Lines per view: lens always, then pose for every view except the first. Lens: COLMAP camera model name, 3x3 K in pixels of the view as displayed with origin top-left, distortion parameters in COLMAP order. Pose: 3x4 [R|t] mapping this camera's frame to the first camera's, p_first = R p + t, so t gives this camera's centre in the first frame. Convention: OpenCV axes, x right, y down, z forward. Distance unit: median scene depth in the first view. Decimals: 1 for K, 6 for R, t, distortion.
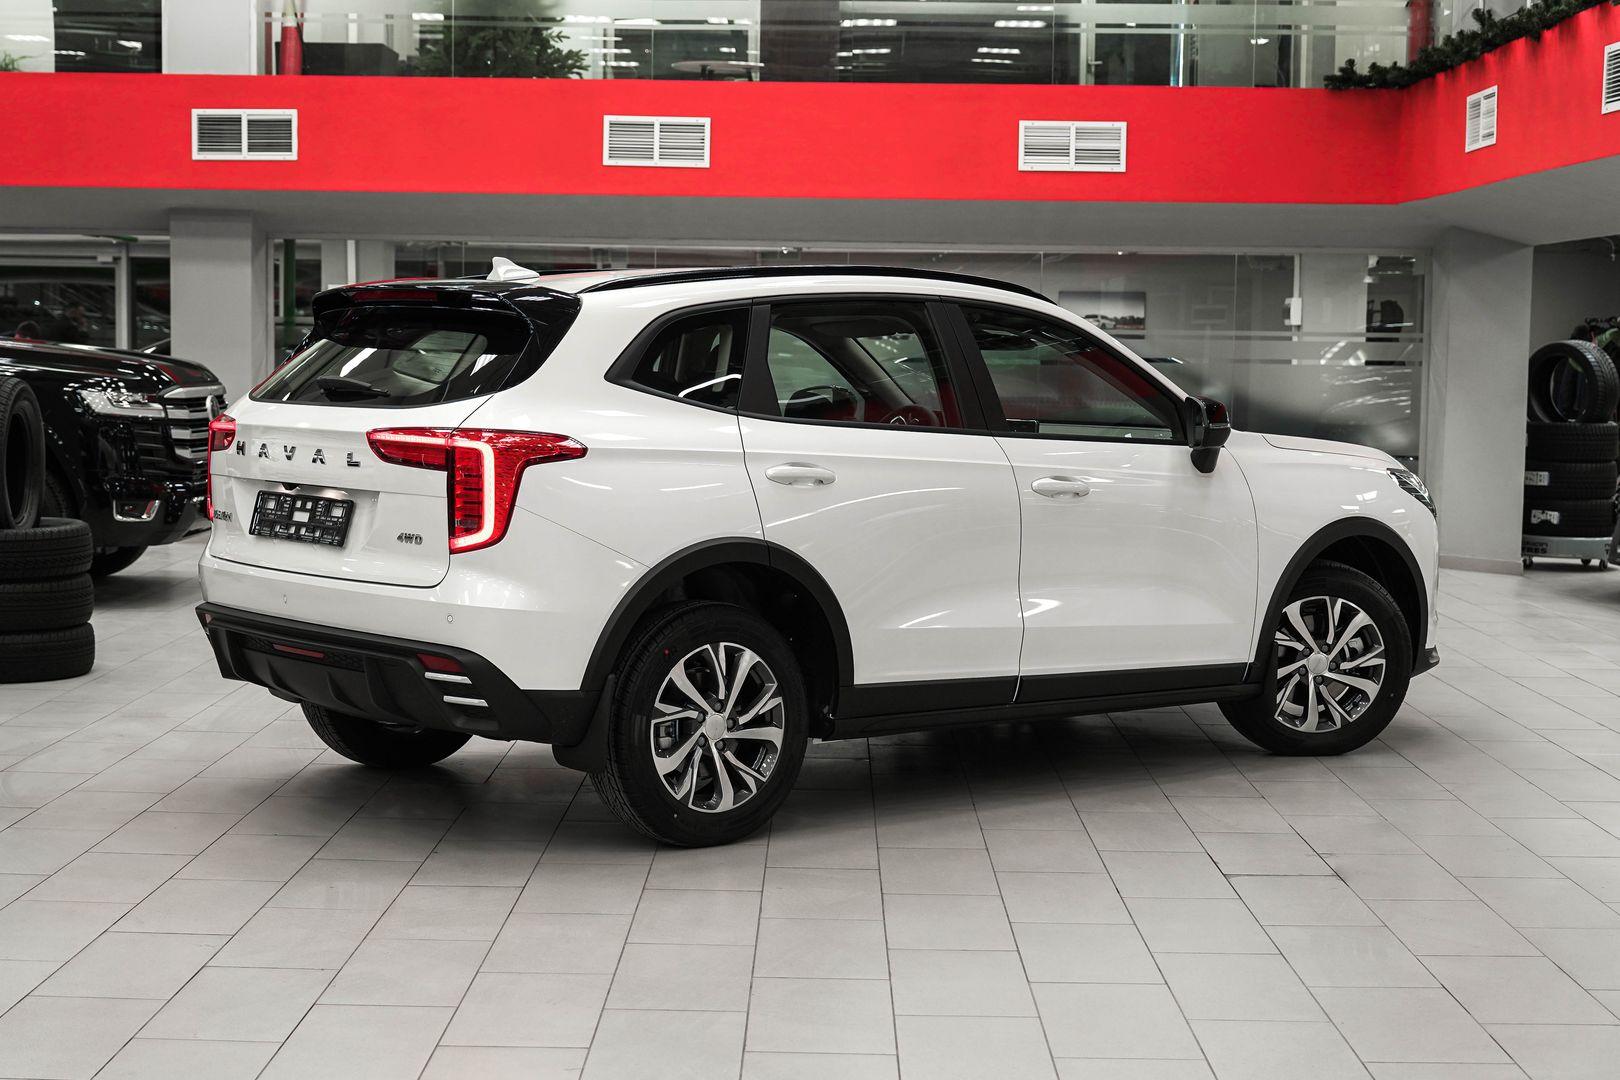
lens RADIAL K [[2427.6, 0, 805.3], [0, 2427.6, 544.7], [0, 0, 1]] dist [-0.007707, 0.000000]
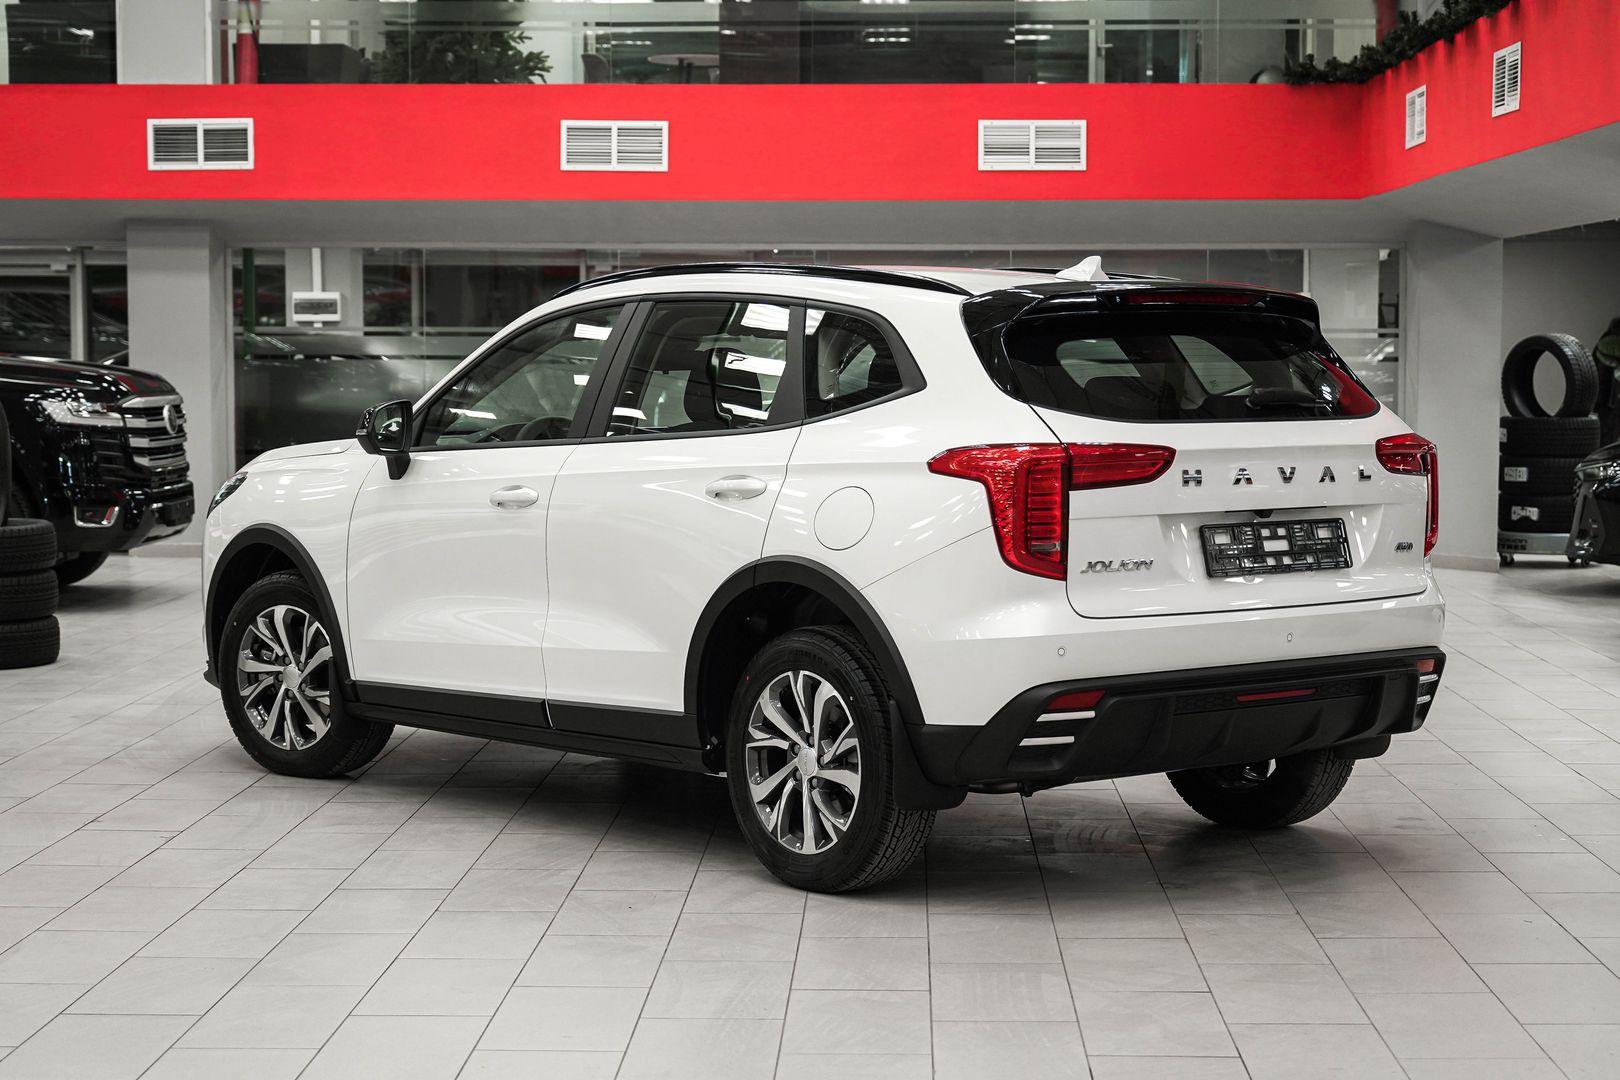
lens RADIAL K [[2794.3, 0, 846.0], [0, 2794.3, 554.3], [0, 0, 1]] dist [-0.003309, 0.000000]
pose [[0.999908, -0.012359, -0.005635, 0.037887], [0.012308, 0.999884, -0.009016, 0.012717], [0.005746, 0.008946, 0.999943, -0.142492]]
